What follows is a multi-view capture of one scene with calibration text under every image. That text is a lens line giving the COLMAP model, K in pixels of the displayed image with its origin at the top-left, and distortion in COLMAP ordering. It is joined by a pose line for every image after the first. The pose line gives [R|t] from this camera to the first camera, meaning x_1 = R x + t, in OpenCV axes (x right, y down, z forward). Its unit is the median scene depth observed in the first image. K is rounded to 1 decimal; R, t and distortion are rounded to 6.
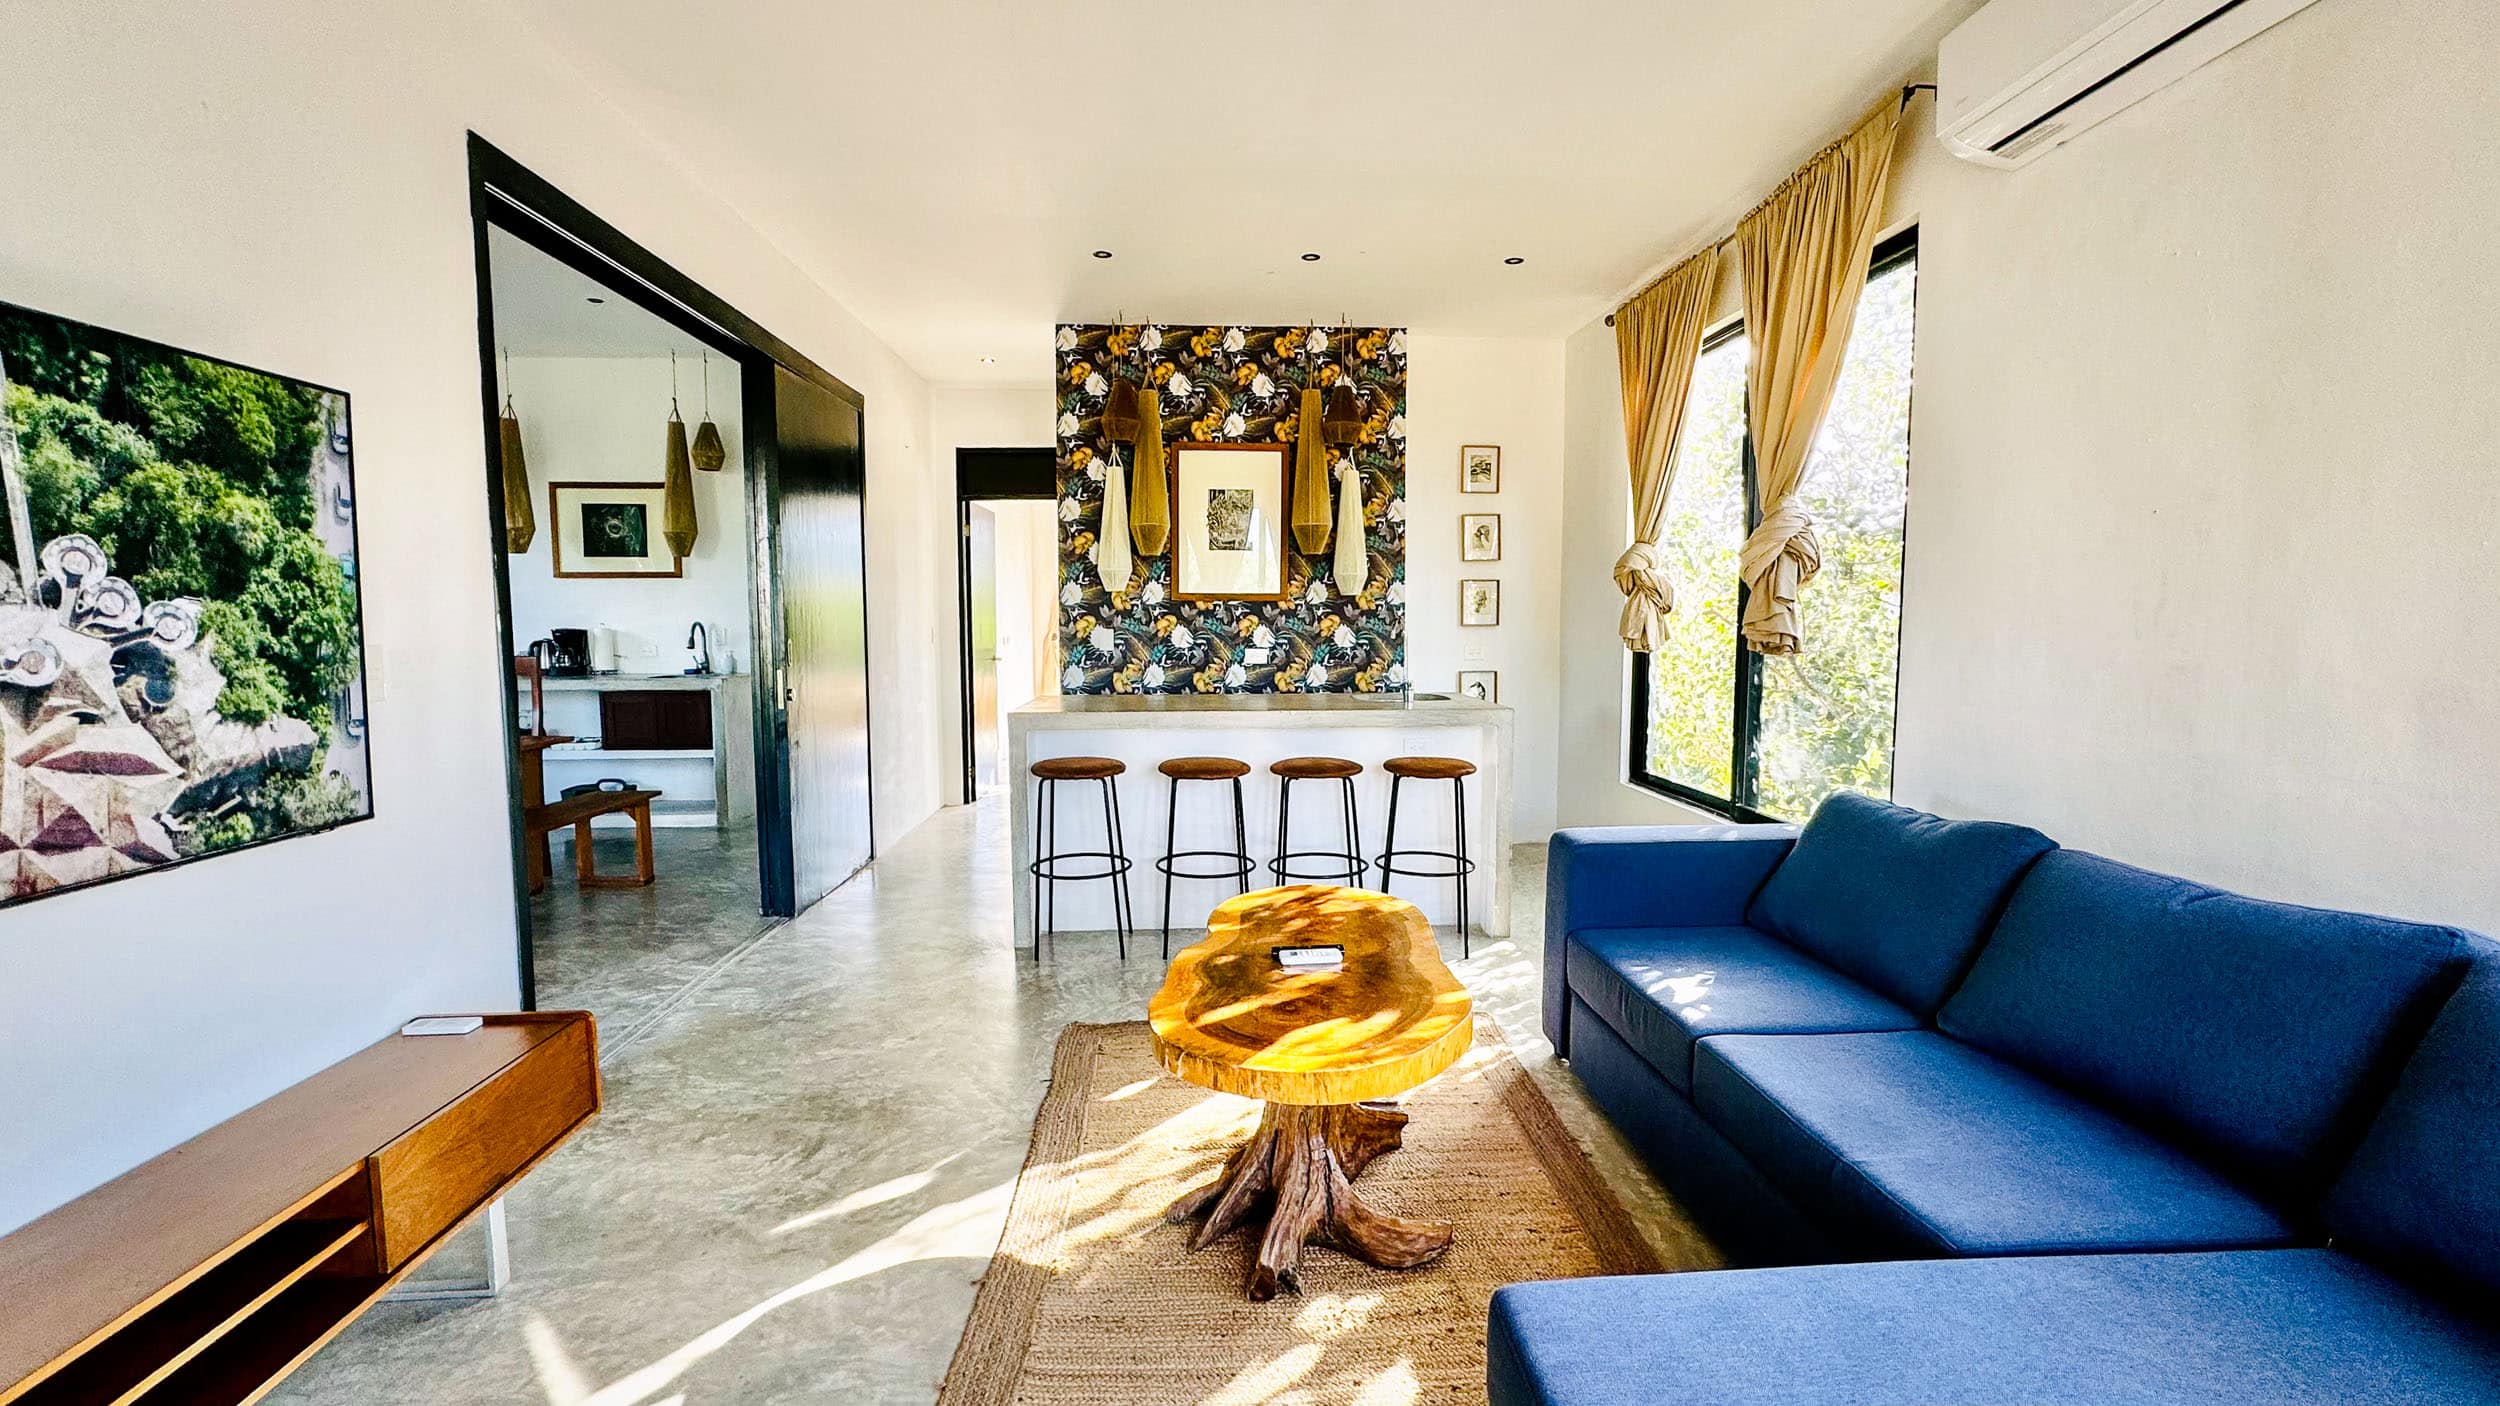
lens RADIAL K [[1086.3, 0, 1289.3], [0, 1086.3, 711.2], [0, 0, 1]] dist [-0.036365, 0.023889]
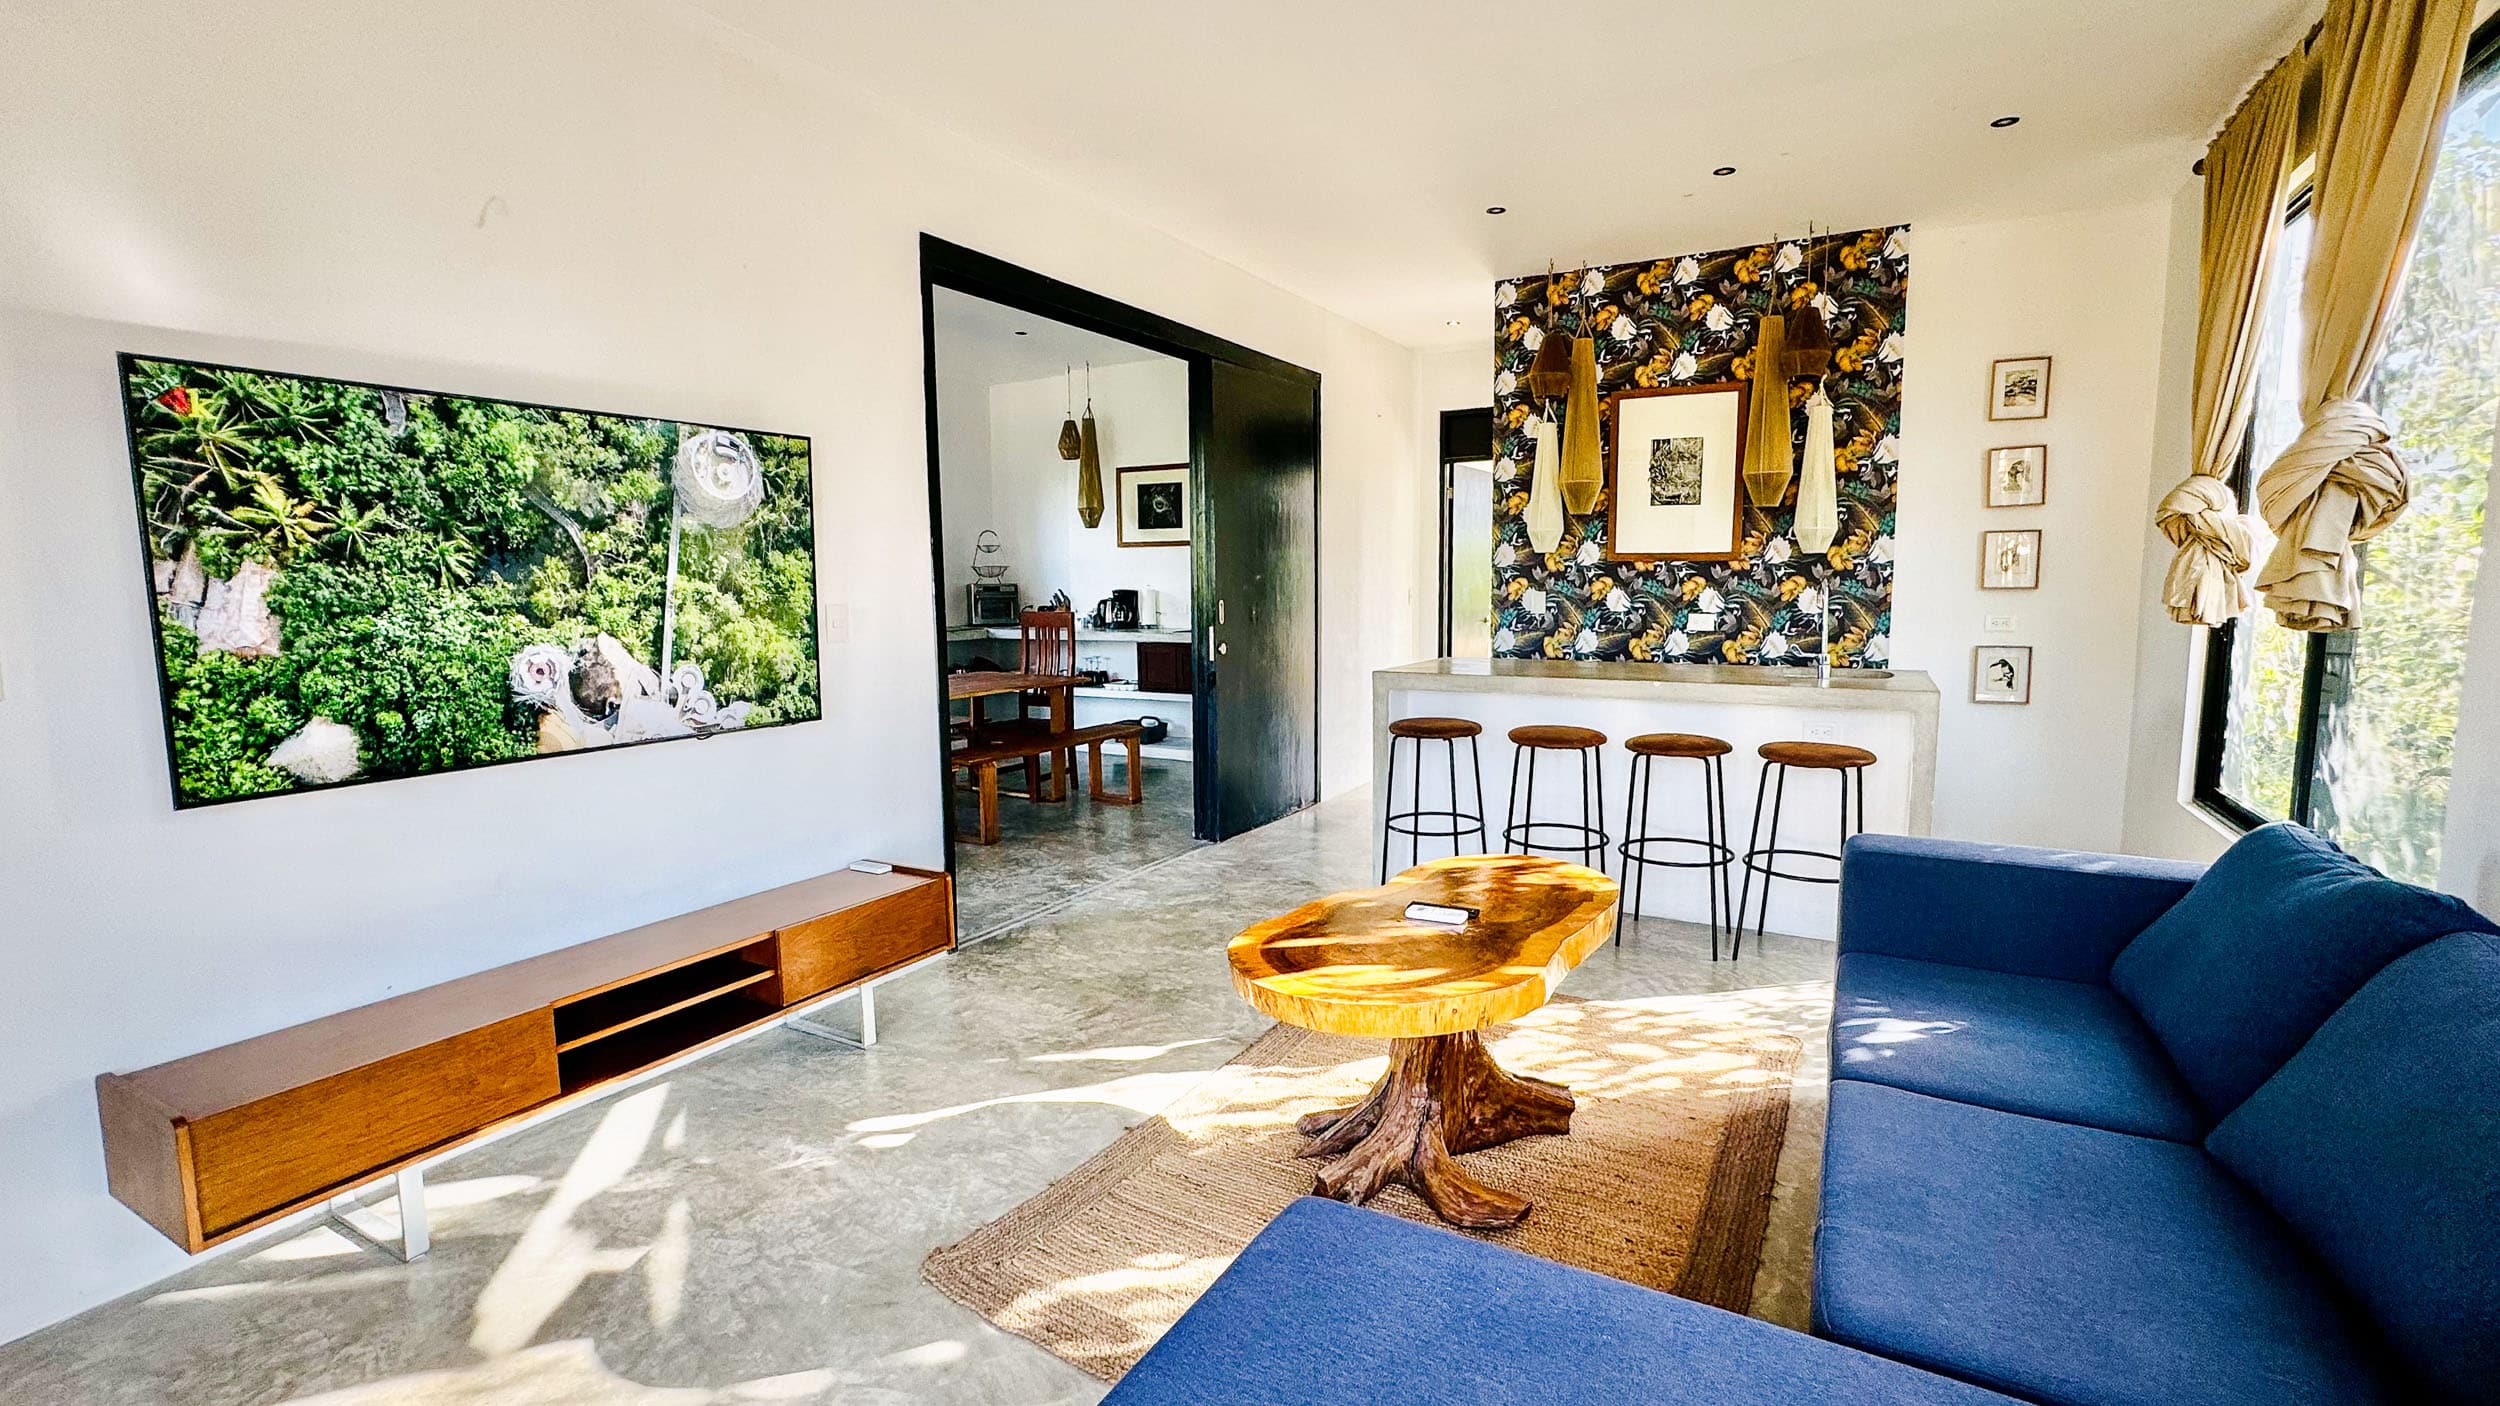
lens RADIAL K [[1158.6, 0, 1248.2], [0, 1158.6, 713.4], [0, 0, 1]] dist [-0.049874, 0.037490]
pose [[0.827355, 0.060279, -0.558435, 0.201475], [-0.042986, 0.998104, 0.044051, -0.001320], [0.560032, -0.012441, 0.828378, -0.000266]]
